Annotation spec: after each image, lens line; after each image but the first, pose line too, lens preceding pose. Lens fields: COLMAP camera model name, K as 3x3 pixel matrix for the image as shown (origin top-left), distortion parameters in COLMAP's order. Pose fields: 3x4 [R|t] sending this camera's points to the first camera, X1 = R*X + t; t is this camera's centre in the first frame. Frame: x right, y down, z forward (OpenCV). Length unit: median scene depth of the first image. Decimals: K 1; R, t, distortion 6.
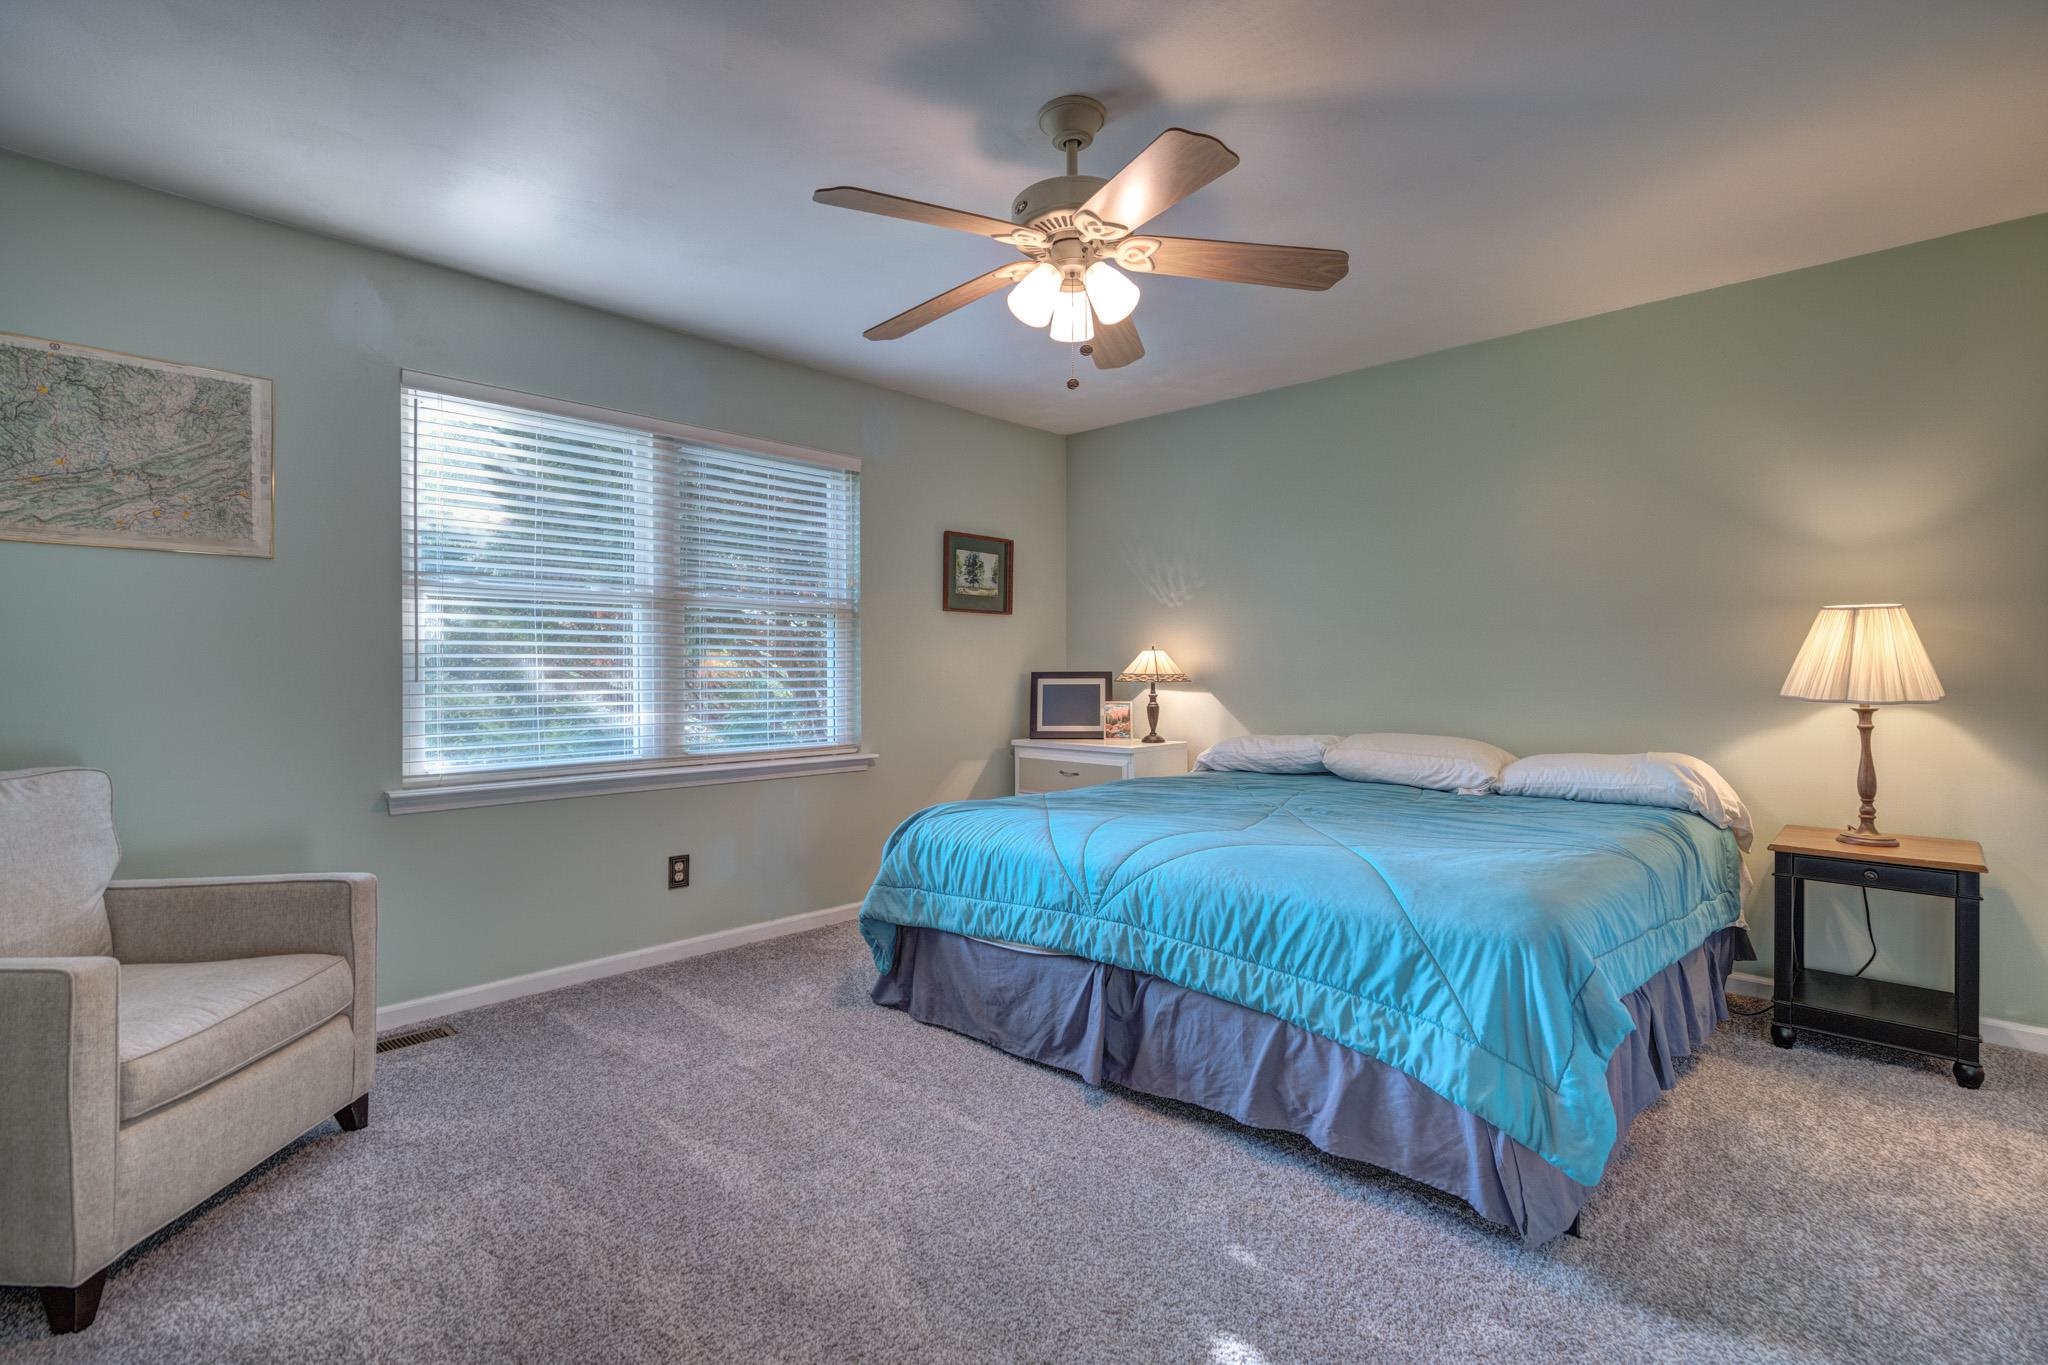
lens RADIAL K [[948.5, 0, 1026.1], [0, 948.5, 676.0], [0, 0, 1]] dist [-0.005120, 0.004040]
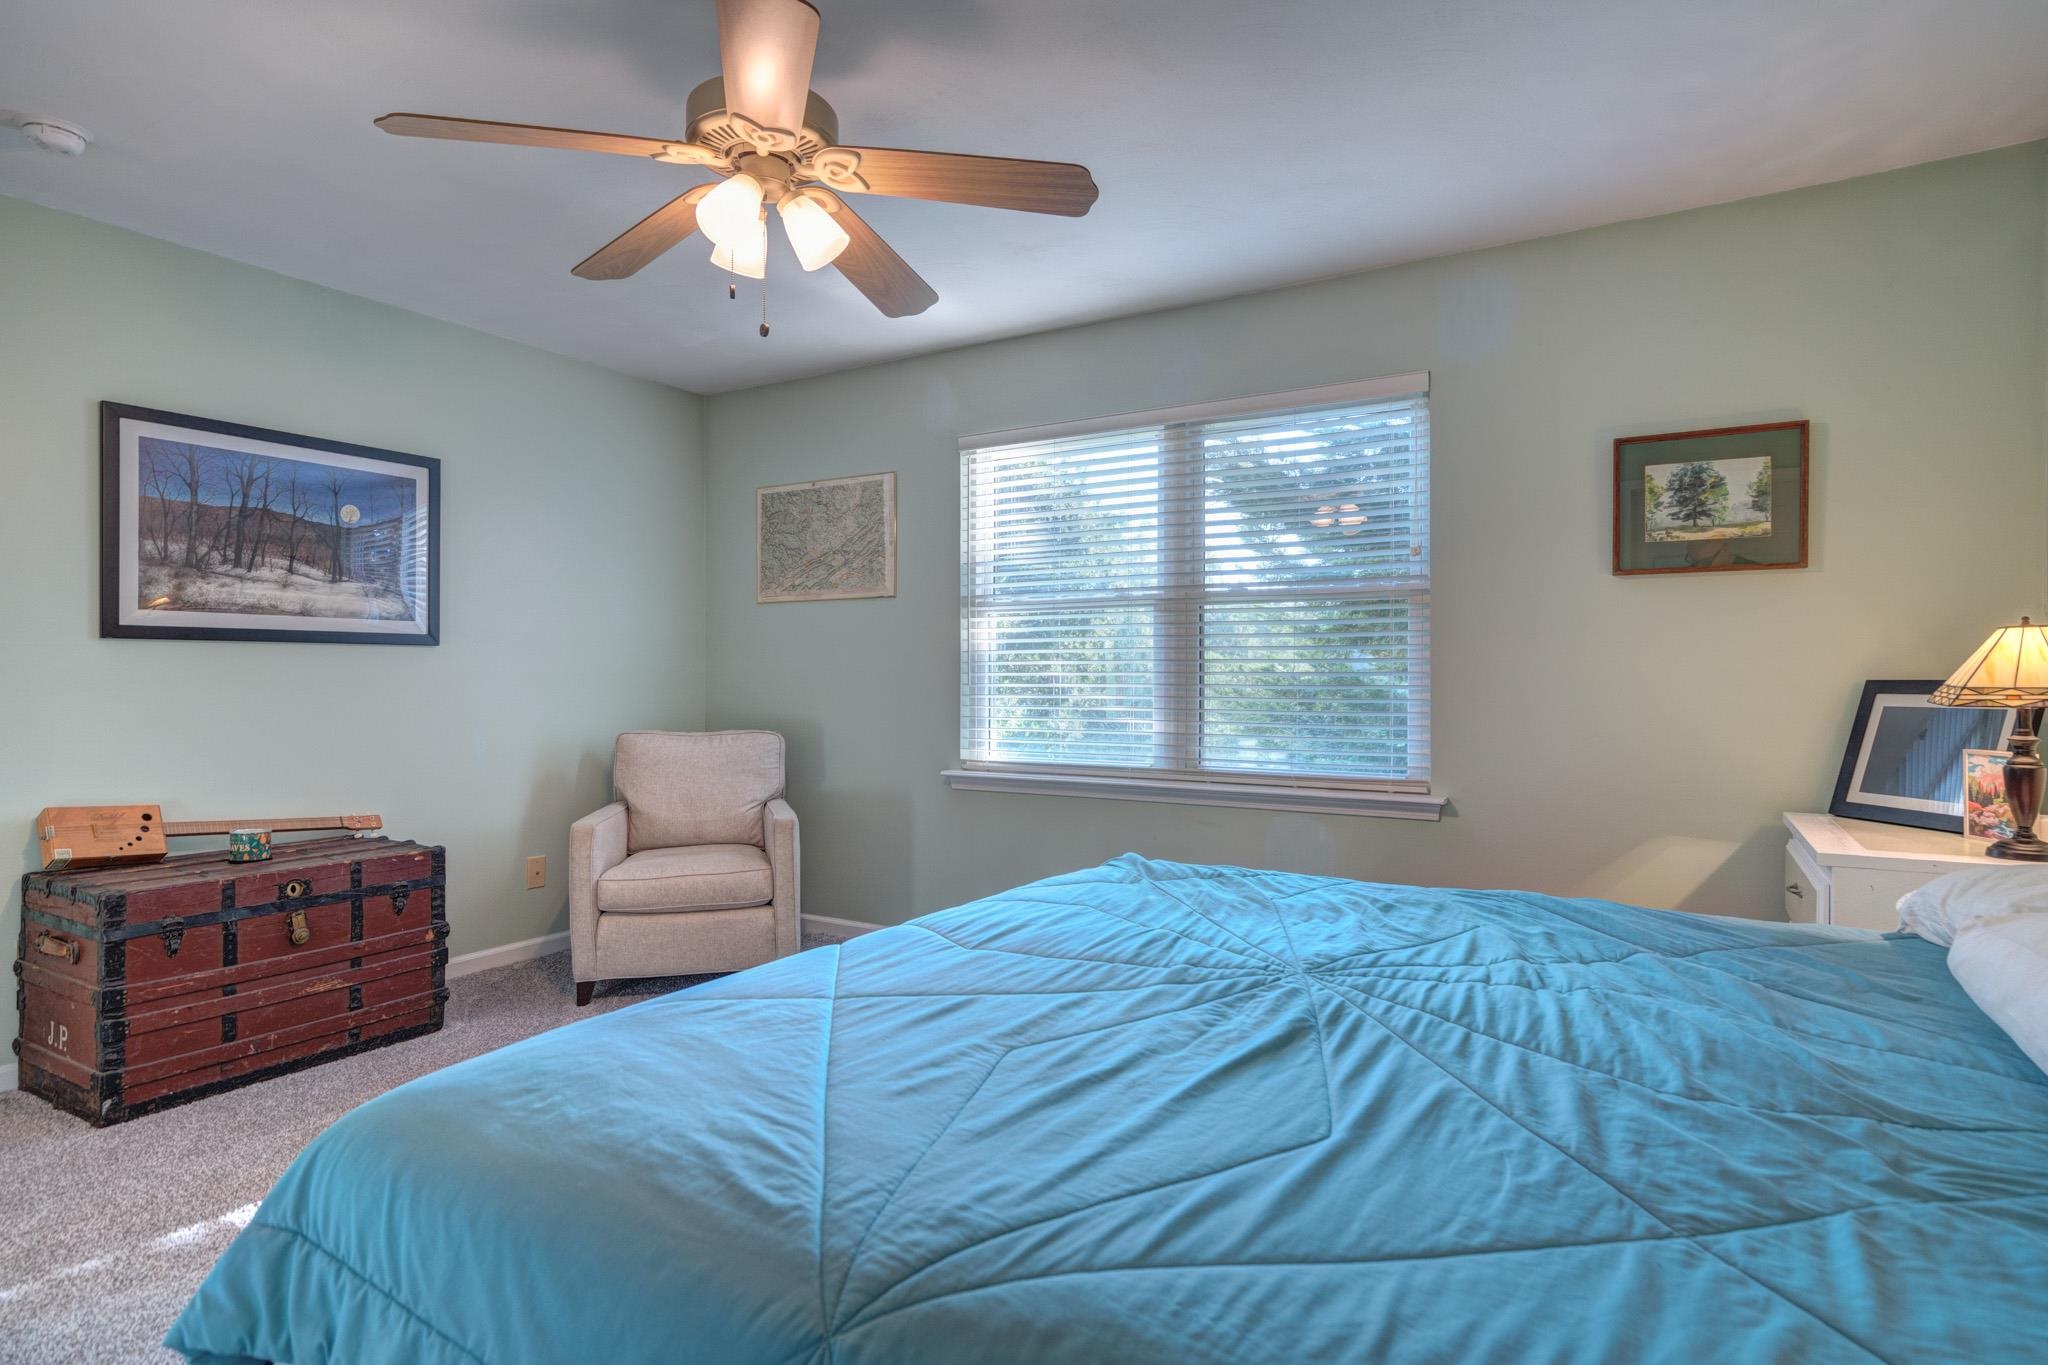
lens RADIAL K [[1066.2, 0, 1023.4], [0, 1066.2, 680.3], [0, 0, 1]] dist [0.000022, -0.000194]
pose [[0.214421, 0.006190, -0.976722, 0.483505], [-0.006401, 0.999967, 0.004932, -0.004193], [0.976720, 0.005195, 0.214454, 0.498081]]
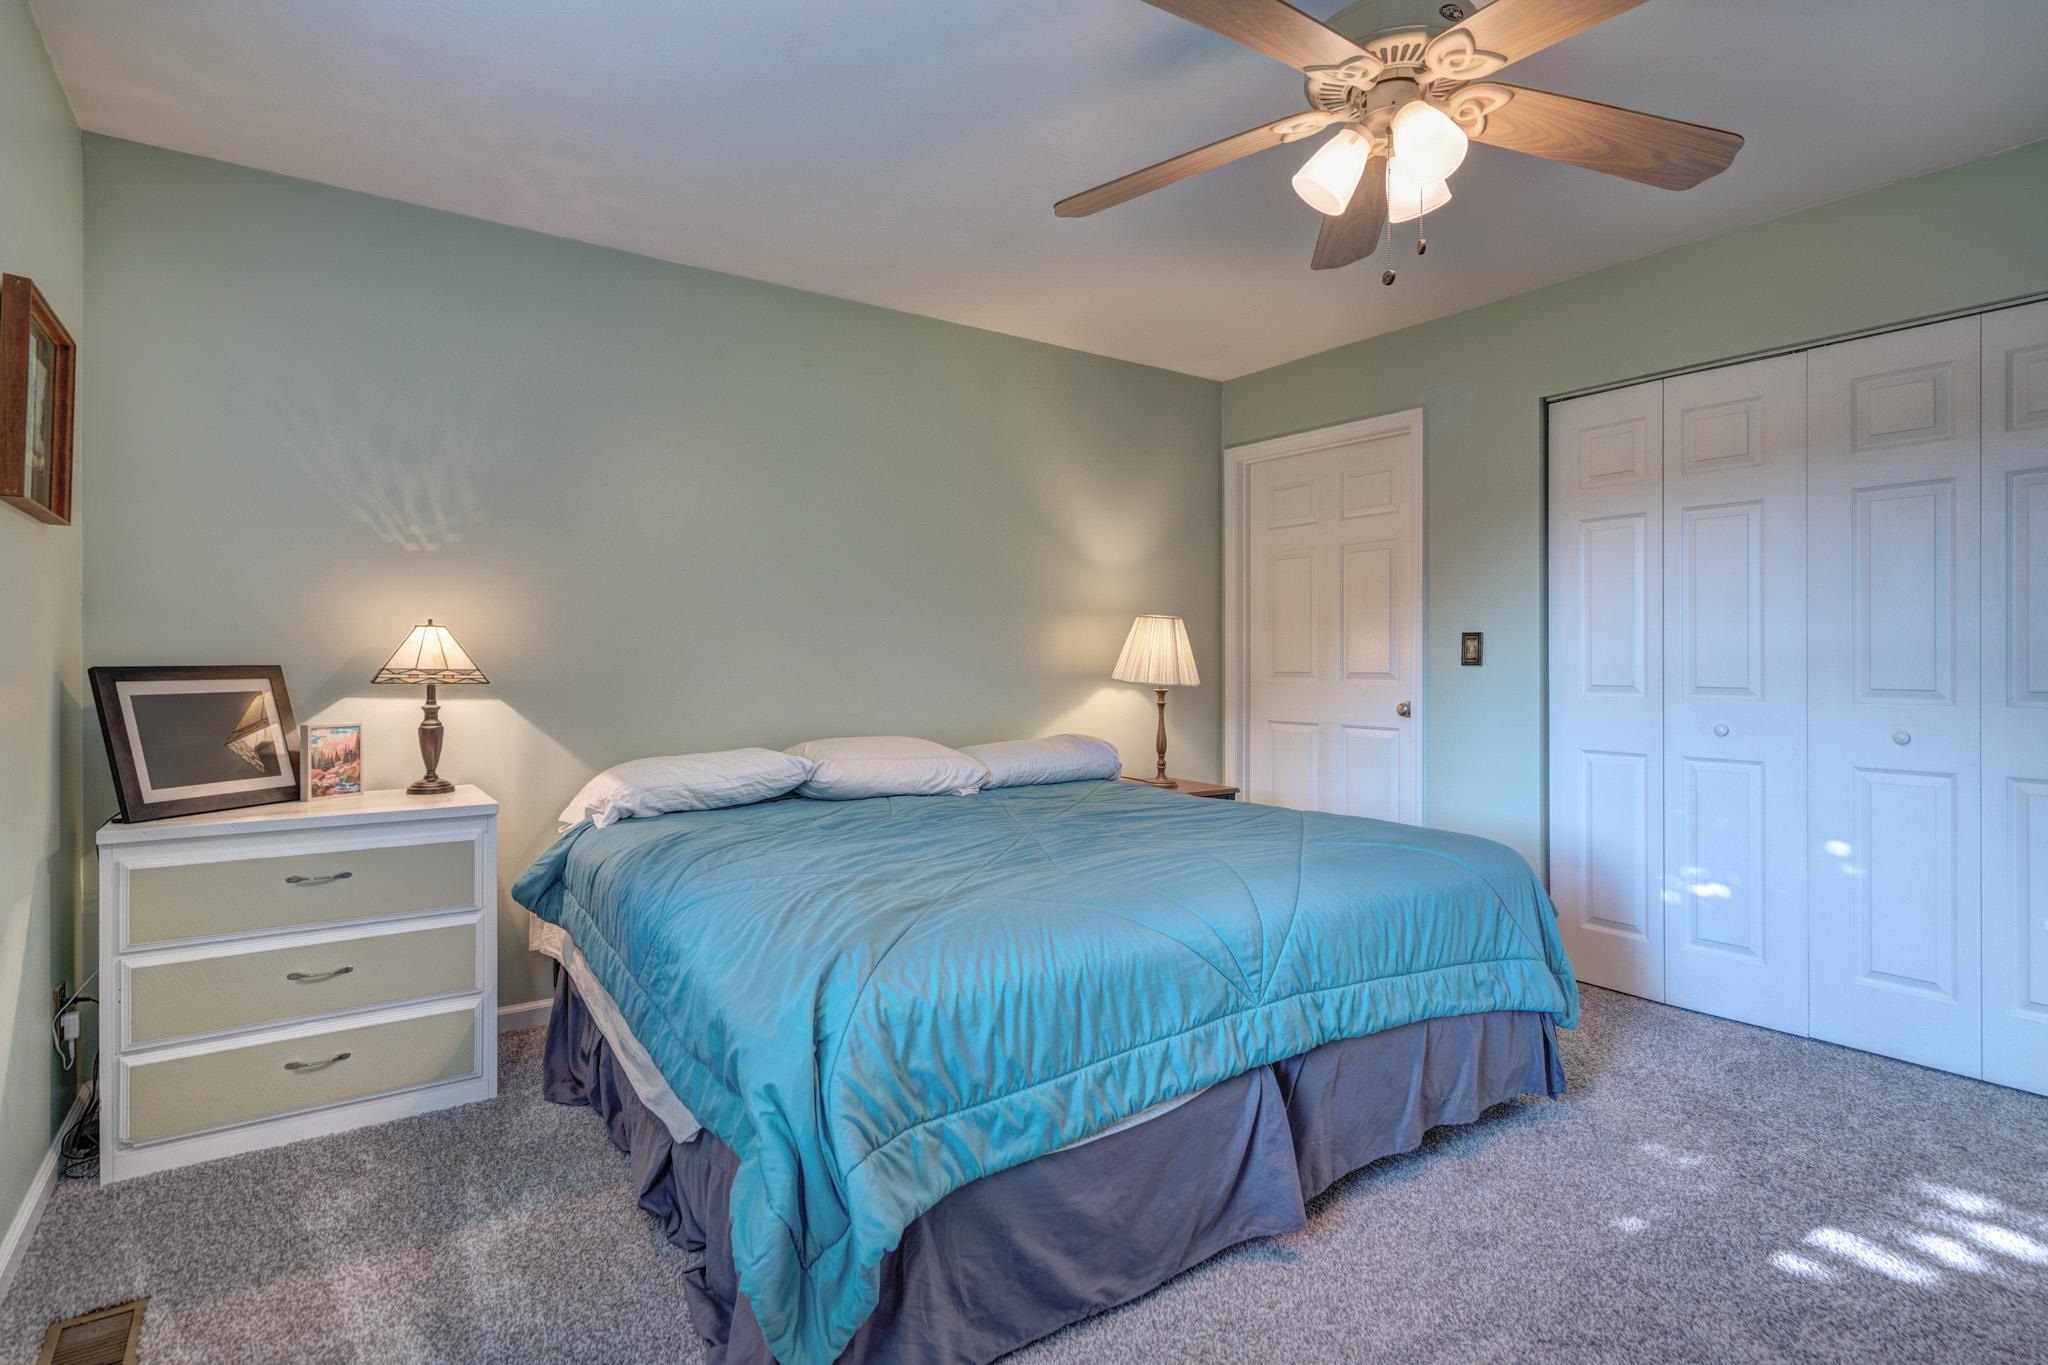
lens RADIAL K [[1050.3, 0, 1025.7], [0, 1050.3, 666.0], [0, 0, 1]] dist [-0.006056, 0.000192]
pose [[0.202662, -0.005299, 0.979235, -0.397400], [0.006353, 0.999971, 0.004097, -0.004394], [-0.979228, 0.005391, 0.202689, 0.538298]]
